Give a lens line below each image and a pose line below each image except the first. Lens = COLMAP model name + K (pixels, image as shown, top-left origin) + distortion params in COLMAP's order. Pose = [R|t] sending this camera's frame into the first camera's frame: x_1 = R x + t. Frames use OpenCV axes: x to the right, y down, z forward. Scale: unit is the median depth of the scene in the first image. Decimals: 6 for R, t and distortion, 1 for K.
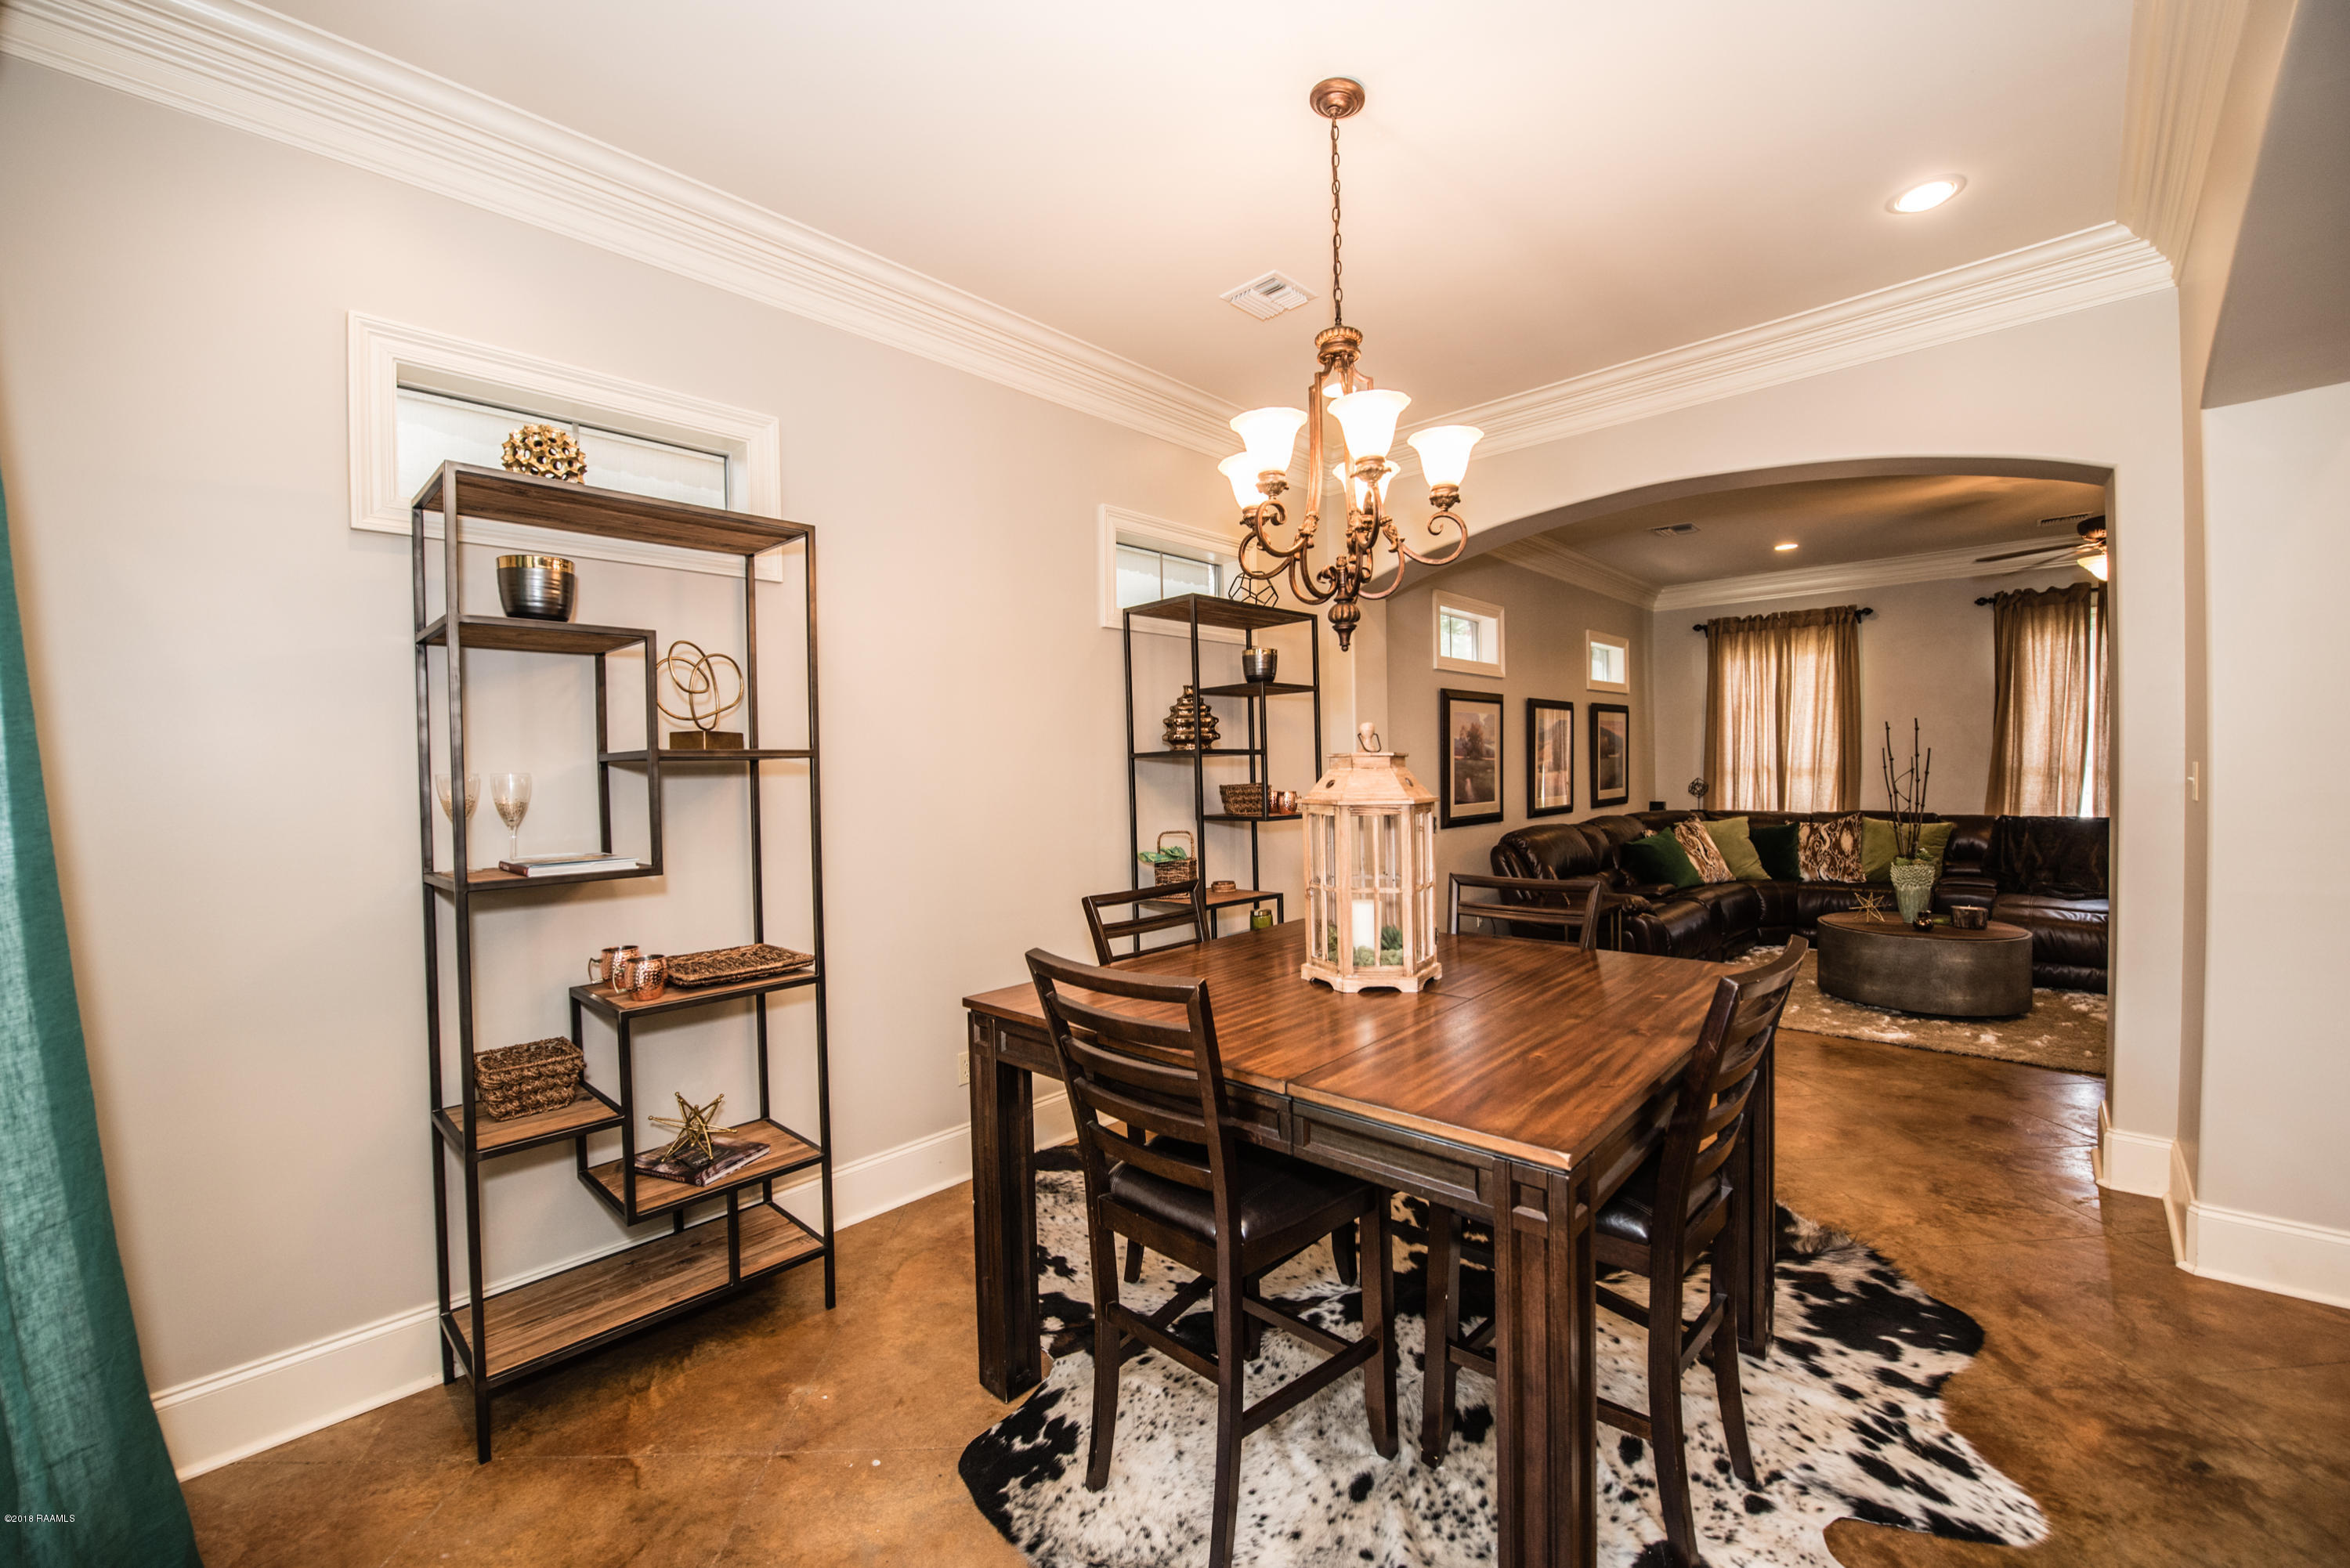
lens RADIAL K [[931.5, 0, 1175.0], [0, 931.5, 784.0], [0, 0, 1]] dist [-0.016055, 0.000174]
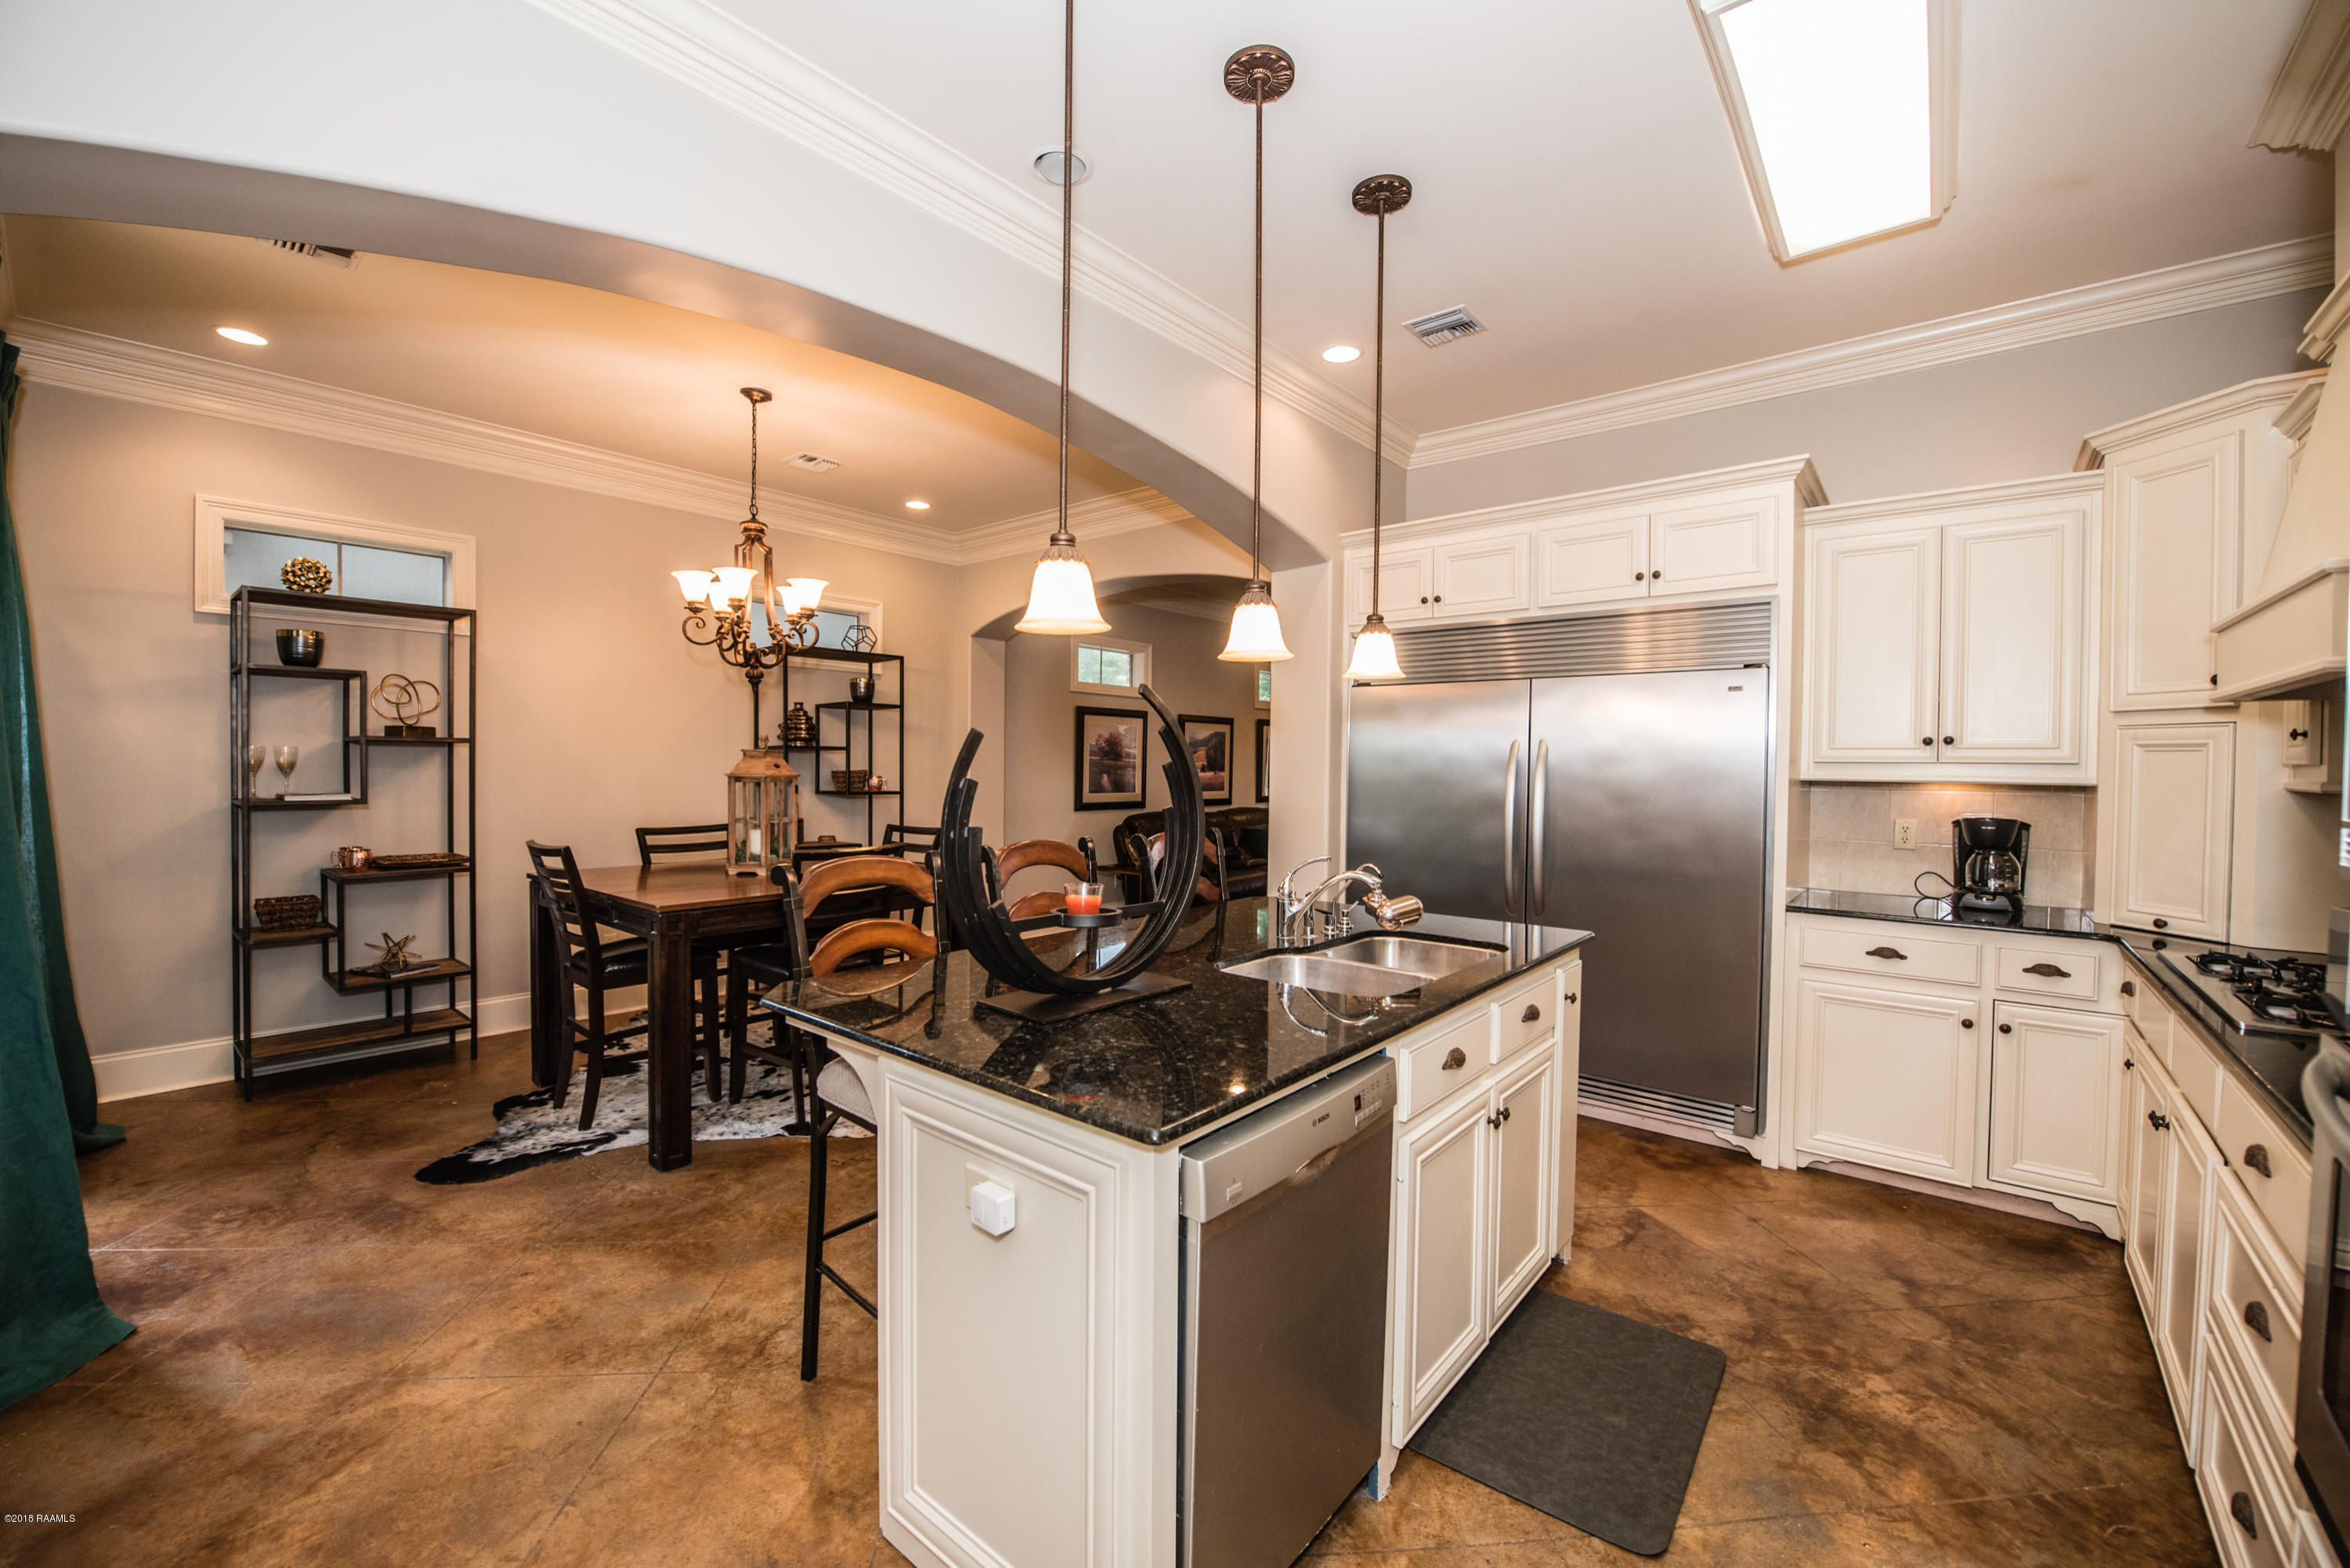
lens RADIAL K [[931.5, 0, 1175.0], [0, 931.5, 784.0], [0, 0, 1]] dist [-0.016055, 0.000174]
pose [[0.997939, 0.030566, 0.056427, 0.929549], [-0.030756, 0.999524, 0.002497, 0.004527], [-0.056324, -0.004228, 0.998404, -0.900012]]
